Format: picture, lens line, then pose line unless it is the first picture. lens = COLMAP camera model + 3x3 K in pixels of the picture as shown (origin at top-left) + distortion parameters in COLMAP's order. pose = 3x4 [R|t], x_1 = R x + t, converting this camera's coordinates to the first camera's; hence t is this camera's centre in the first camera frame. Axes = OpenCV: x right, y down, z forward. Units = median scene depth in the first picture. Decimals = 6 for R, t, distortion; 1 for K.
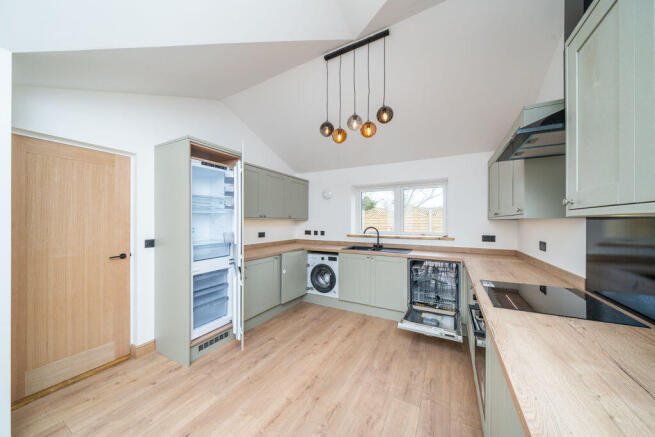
lens RADIAL K [[225.7, 0, 327.5], [0, 225.7, 218.5], [0, 0, 1]] dist [0.000590, 0.000057]
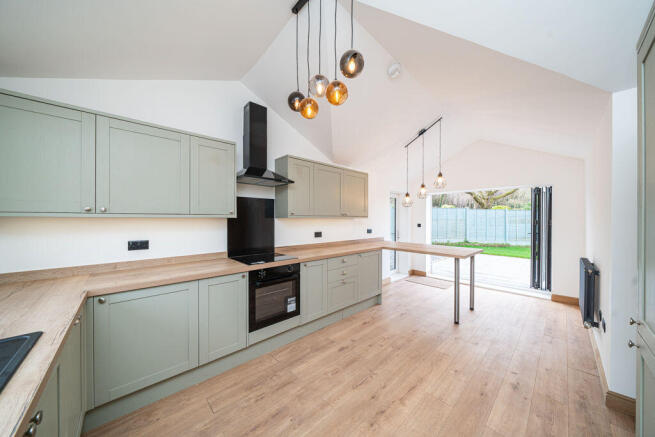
lens RADIAL K [[225.7, 0, 327.5], [0, 225.7, 218.5], [0, 0, 1]] dist [0.000590, 0.000057]
pose [[-0.947286, -0.002544, 0.320380, -0.130867], [-0.006174, 0.999928, -0.010315, 0.005528], [-0.320330, -0.011749, -0.947233, 1.541841]]
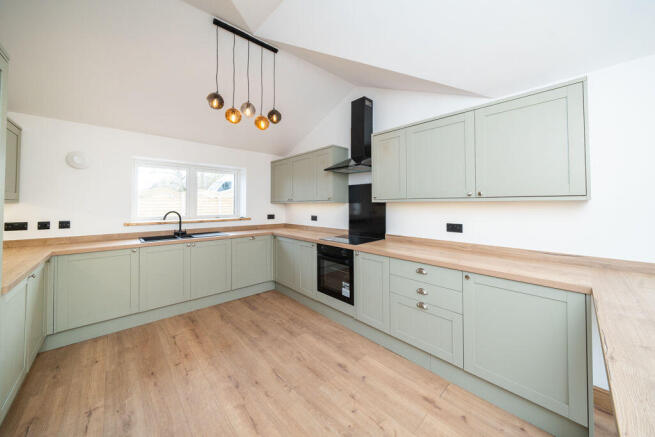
lens RADIAL K [[230.2, 0, 327.2], [0, 230.2, 198.7], [0, 0, 1]] dist [-0.000224, 0.000000]
pose [[0.322133, 0.022292, 0.946432, -0.701892], [-0.012014, 0.999738, -0.019458, -0.000132], [-0.946618, -0.005102, 0.322316, 0.287961]]
